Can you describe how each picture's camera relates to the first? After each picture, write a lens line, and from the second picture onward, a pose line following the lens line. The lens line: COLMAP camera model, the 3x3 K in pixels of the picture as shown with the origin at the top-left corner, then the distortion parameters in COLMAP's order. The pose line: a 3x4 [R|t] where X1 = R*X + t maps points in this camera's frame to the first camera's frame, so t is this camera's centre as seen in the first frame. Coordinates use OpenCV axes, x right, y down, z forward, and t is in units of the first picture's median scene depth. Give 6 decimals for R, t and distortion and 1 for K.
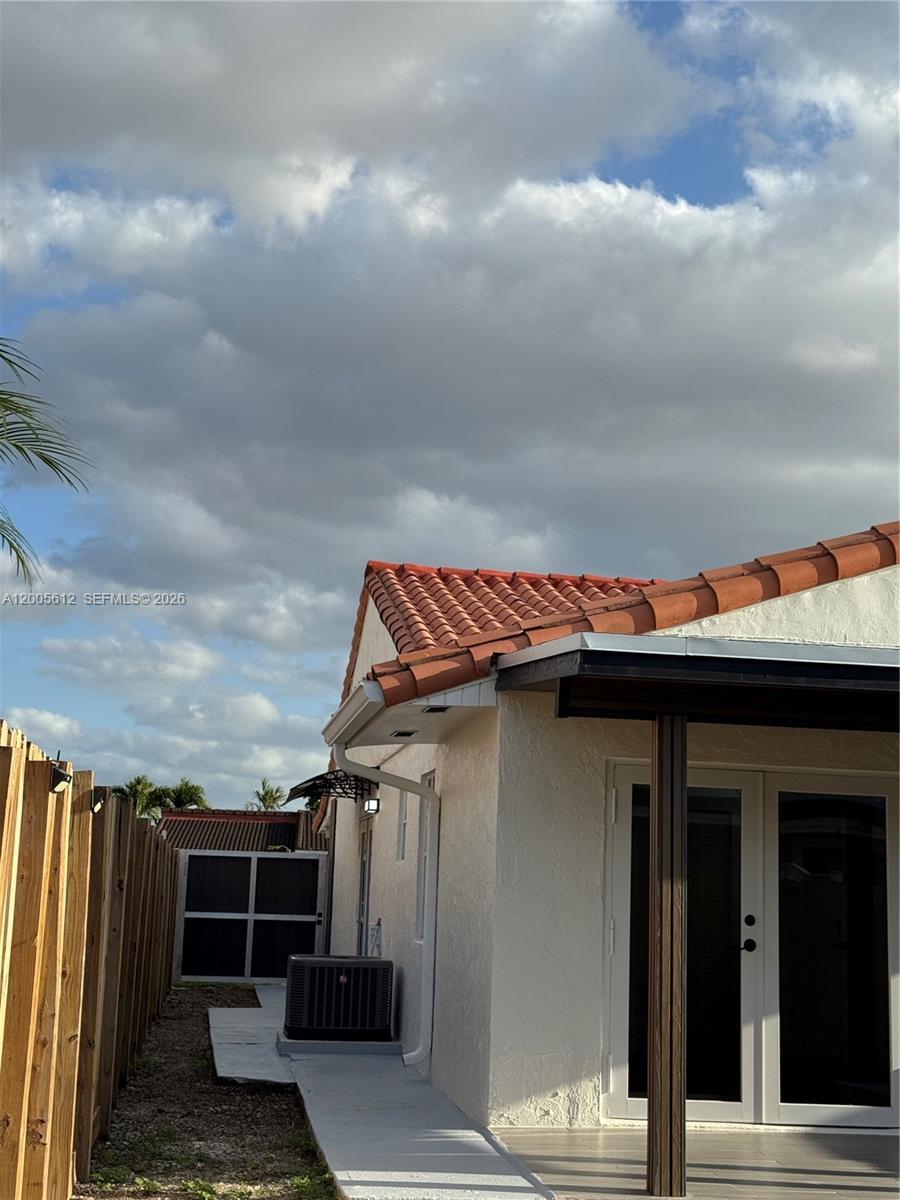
lens RADIAL K [[1715.6, 0, 450.0], [0, 1715.6, 600.0], [0, 0, 1]] dist [0.033728, 0.030483]
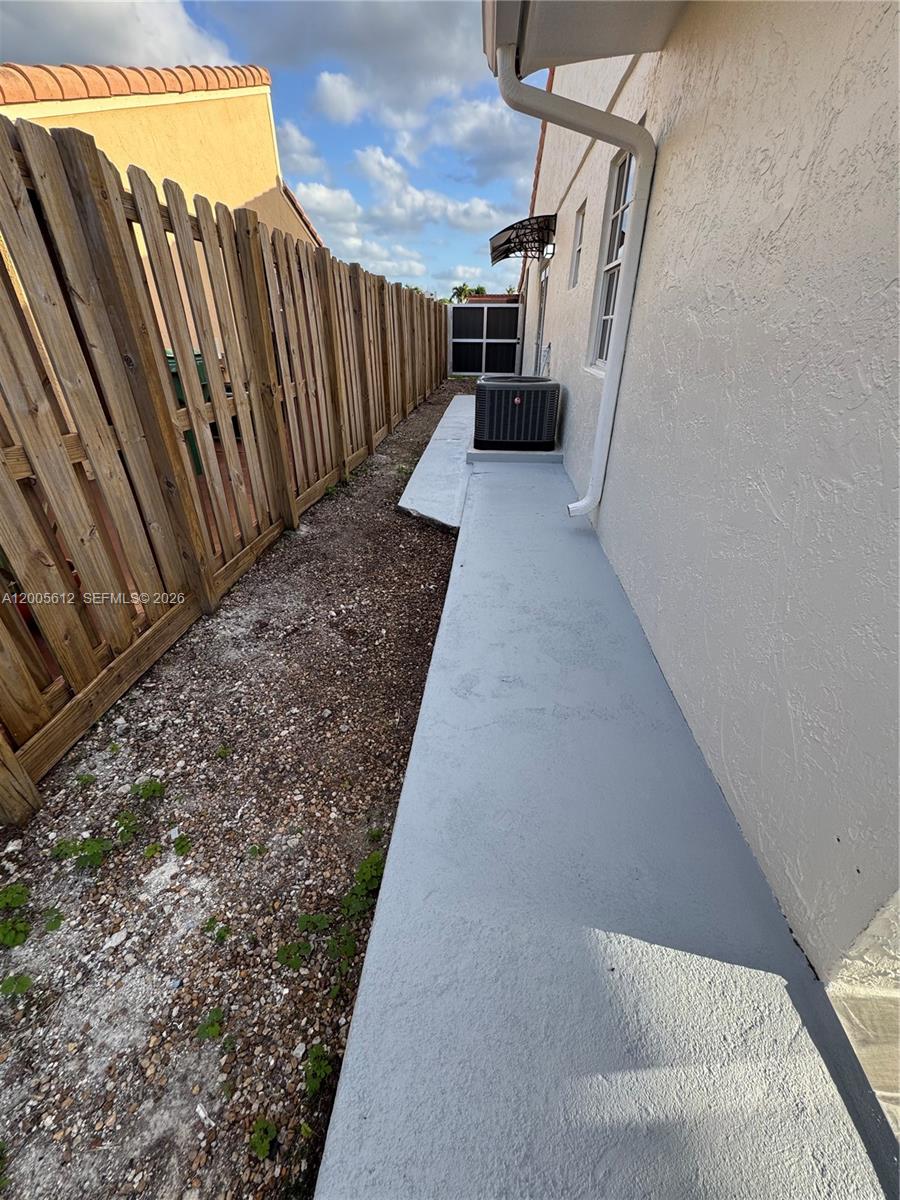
lens RADIAL K [[476.2, 0, 450.0], [0, 476.2, 600.0], [0, 0, 1]] dist [-0.000135, -0.006174]
pose [[0.976601, 0.081707, -0.198934, -0.029509], [0.062476, 0.777336, 0.625976, 0.112895], [0.205786, -0.623757, 0.754042, 0.628173]]
